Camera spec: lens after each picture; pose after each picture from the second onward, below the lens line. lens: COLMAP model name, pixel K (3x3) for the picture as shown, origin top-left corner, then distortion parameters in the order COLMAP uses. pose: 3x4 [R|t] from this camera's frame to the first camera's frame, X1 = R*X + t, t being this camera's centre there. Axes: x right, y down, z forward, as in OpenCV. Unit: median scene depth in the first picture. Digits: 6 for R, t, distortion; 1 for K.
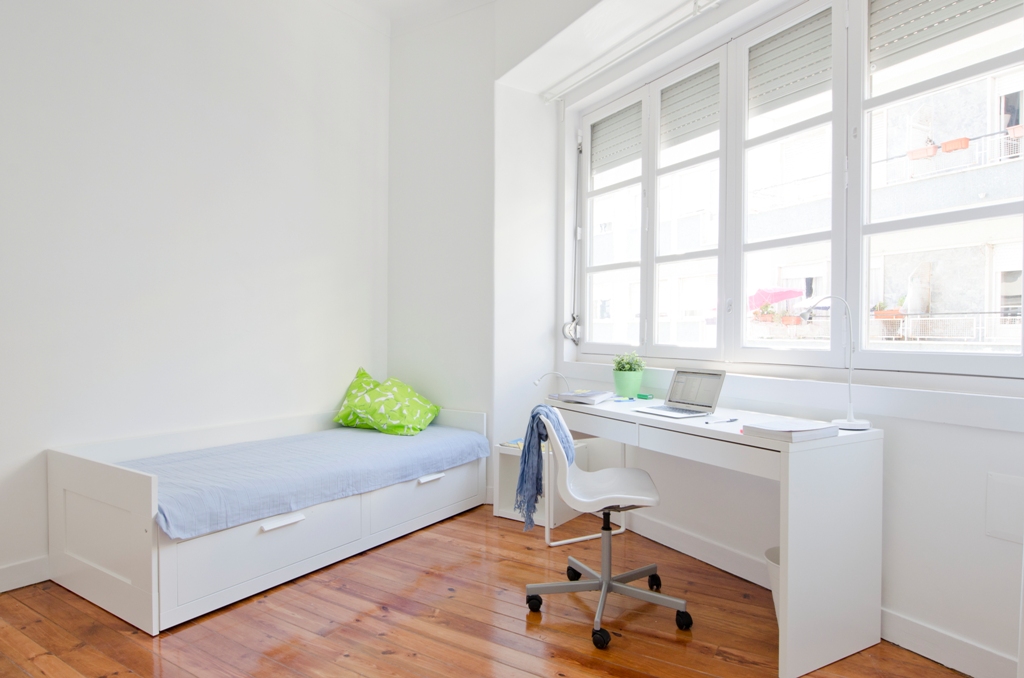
lens RADIAL K [[623.5, 0, 512.0], [0, 623.5, 339.0], [0, 0, 1]] dist [-0.018759, -0.001598]
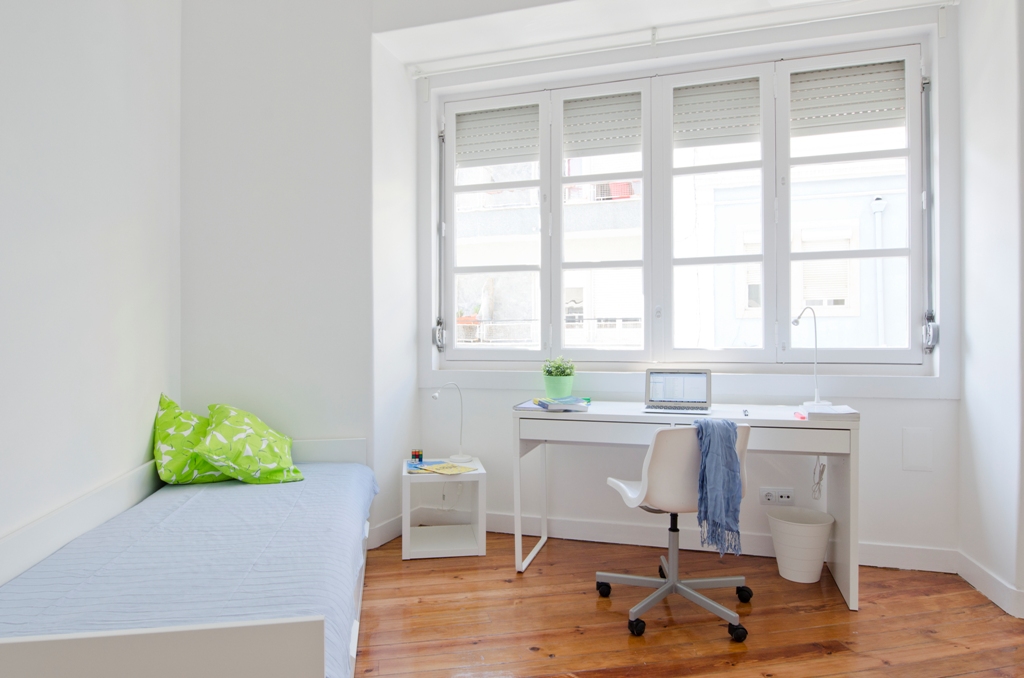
lens RADIAL K [[623.5, 0, 512.0], [0, 623.5, 339.0], [0, 0, 1]] dist [-0.018759, -0.001598]
pose [[0.720397, -0.011406, 0.693468, -0.480807], [0.016808, 0.999858, -0.001015, -0.006648], [-0.693358, 0.012387, 0.720487, 0.291808]]
